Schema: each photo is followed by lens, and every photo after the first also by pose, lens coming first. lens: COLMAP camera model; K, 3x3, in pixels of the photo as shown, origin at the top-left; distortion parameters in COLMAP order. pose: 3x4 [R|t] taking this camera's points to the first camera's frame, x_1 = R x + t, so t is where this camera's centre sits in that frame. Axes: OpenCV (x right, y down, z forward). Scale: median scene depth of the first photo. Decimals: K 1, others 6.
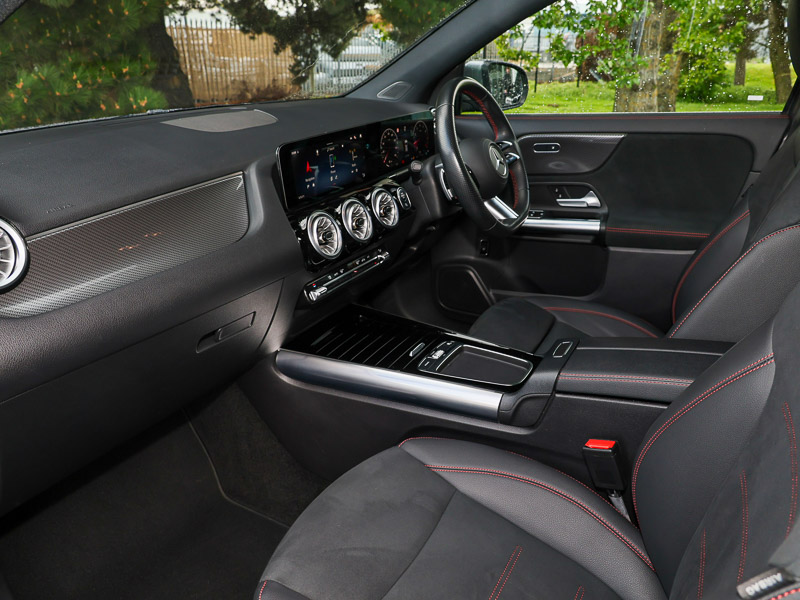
lens RADIAL K [[600.2, 0, 400.0], [0, 600.2, 300.0], [0, 0, 1]] dist [0.002271, -0.000639]
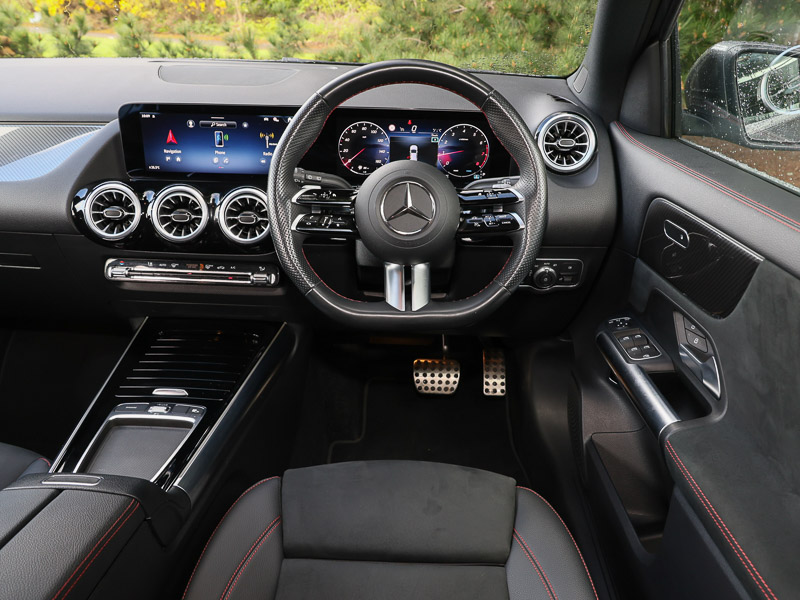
lens RADIAL K [[675.3, 0, 400.0], [0, 675.3, 300.0], [0, 0, 1]] dist [0.013891, 0.010619]
pose [[0.456349, 0.395694, -0.796977, 0.773912], [-0.376458, 0.897427, 0.230008, -0.321185], [0.806241, 0.195064, 0.558502, 0.687787]]
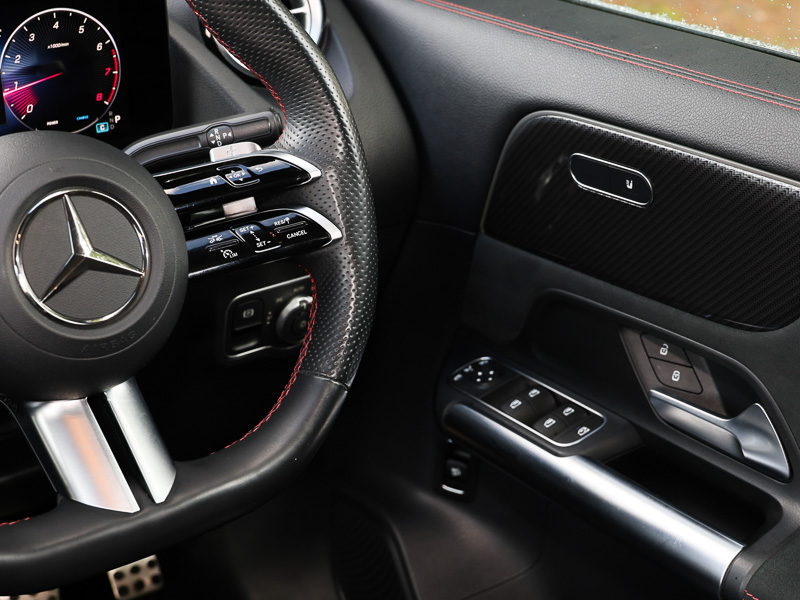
lens RADIAL K [[1481.5, 0, 400.0], [0, 1481.5, 300.0], [0, 0, 1]] dist [0.022240, -0.020634]
pose [[0.883600, 0.222591, -0.411952, 0.546424], [-0.209748, 0.974735, 0.076791, -0.304732], [0.418637, 0.018553, 0.907964, 0.570487]]
